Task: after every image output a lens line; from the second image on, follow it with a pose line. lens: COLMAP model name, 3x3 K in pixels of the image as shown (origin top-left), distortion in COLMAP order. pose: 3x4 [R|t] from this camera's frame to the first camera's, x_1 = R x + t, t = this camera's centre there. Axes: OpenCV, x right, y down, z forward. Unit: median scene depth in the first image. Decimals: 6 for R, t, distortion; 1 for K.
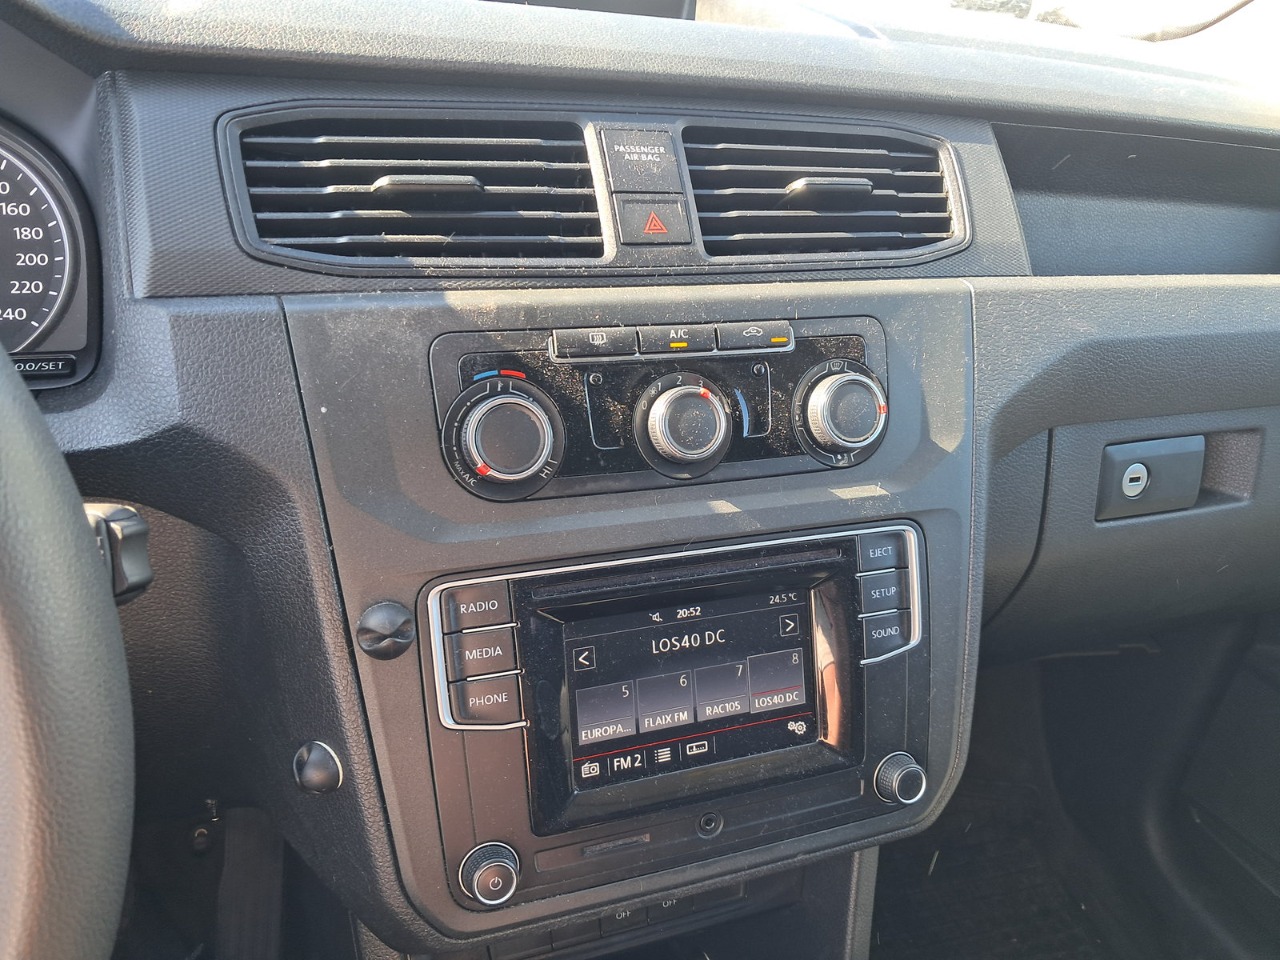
lens RADIAL K [[1023.1, 0, 640.0], [0, 1023.1, 480.0], [0, 0, 1]] dist [0.109990, -0.201169]
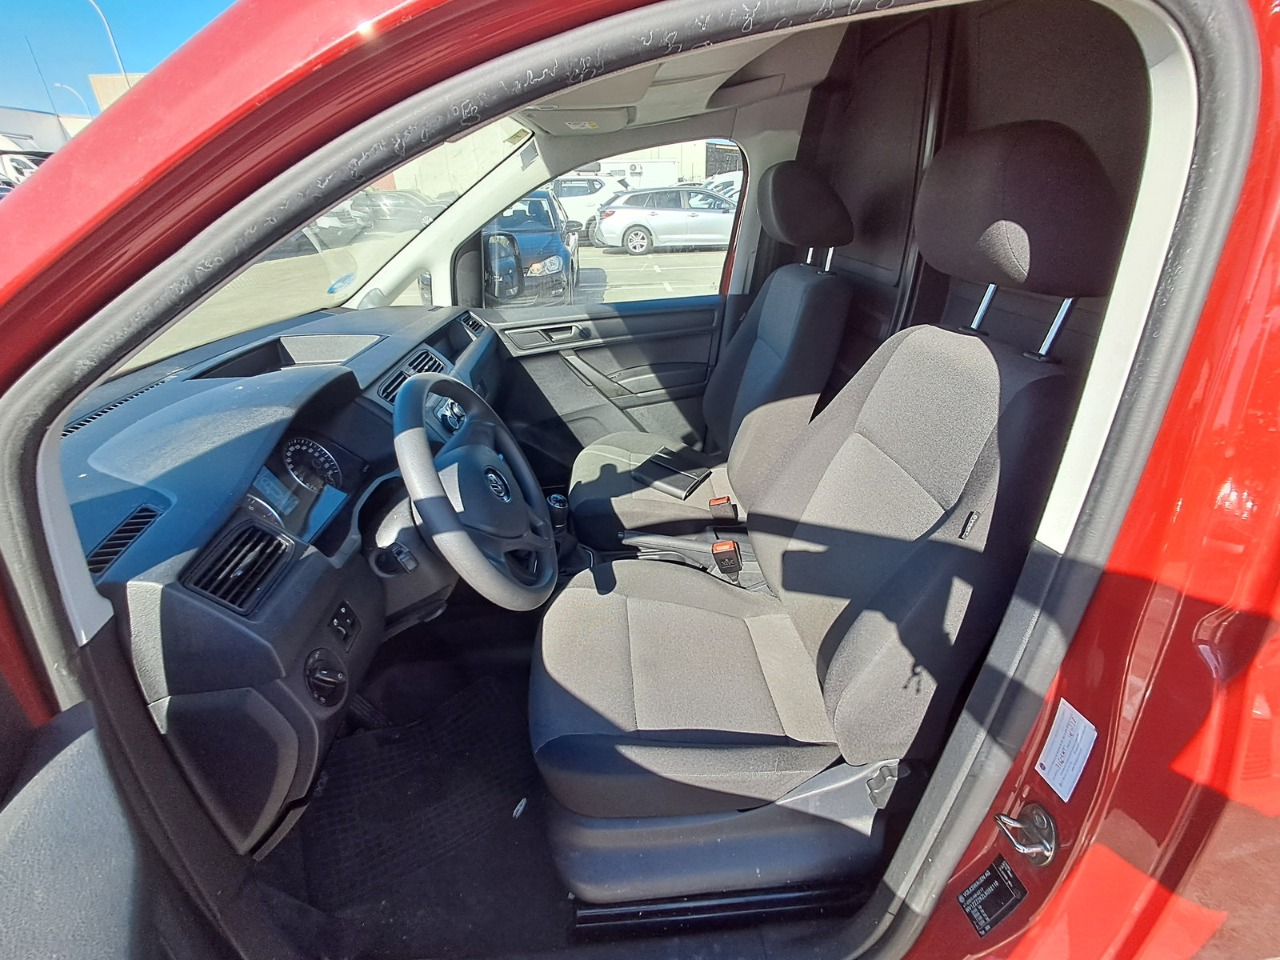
lens RADIAL K [[590.9, 0, 640.0], [0, 590.9, 480.0], [0, 0, 1]] dist [-0.041269, 0.000249]
pose [[0.260013, -0.527274, 0.808935, -2.057975], [0.518074, 0.783139, 0.343938, -0.286057], [-0.814858, 0.329660, 0.476793, -0.947613]]
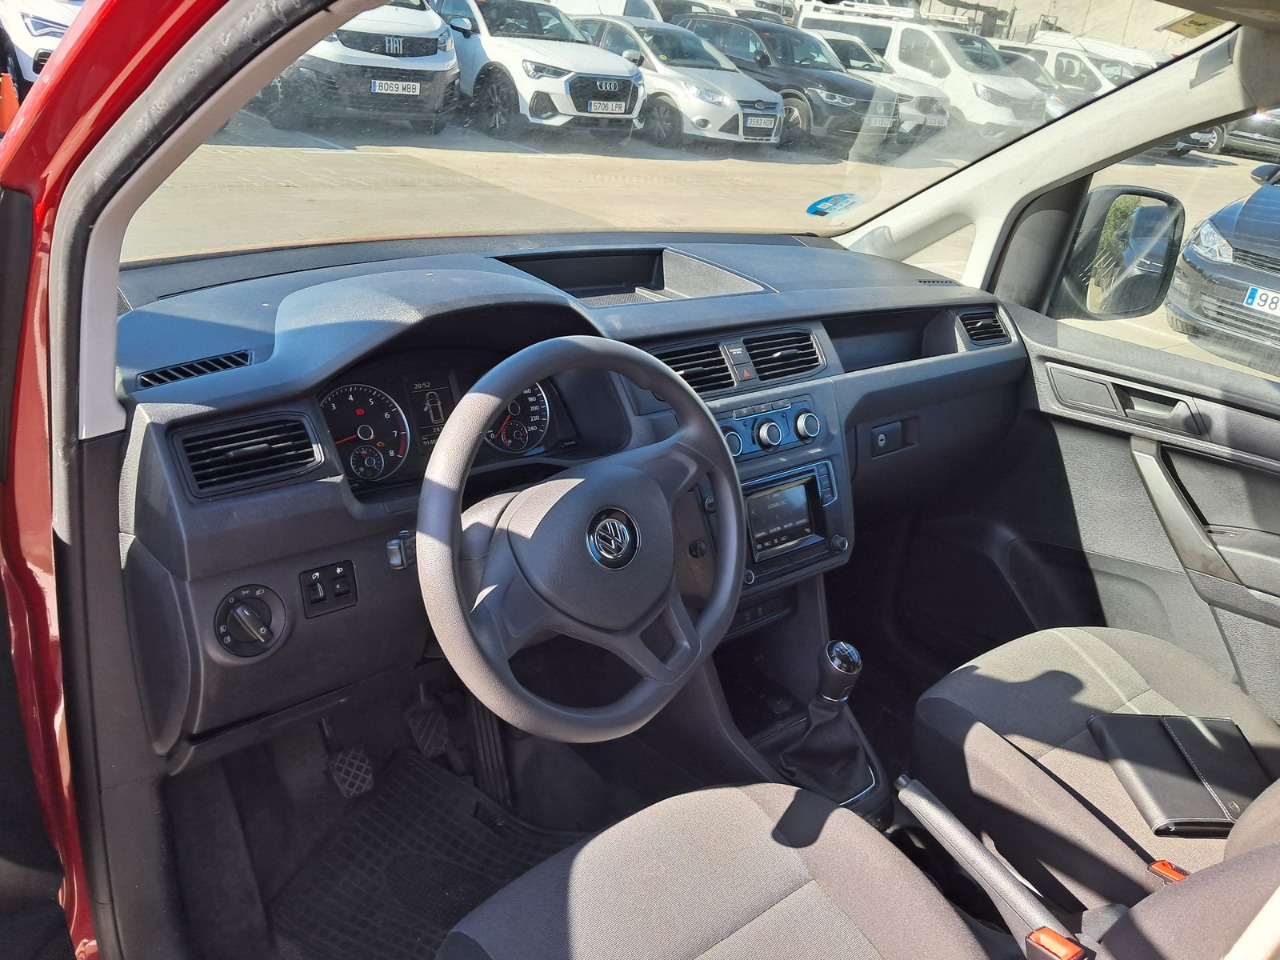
lens RADIAL K [[1023.1, 0, 640.0], [0, 1023.1, 480.0], [0, 0, 1]] dist [0.109990, -0.201169]
pose [[0.942891, -0.137889, 0.303221, -1.186351], [0.152876, 0.987900, -0.026136, 0.095057], [-0.295948, 0.070999, 0.952562, -1.712047]]
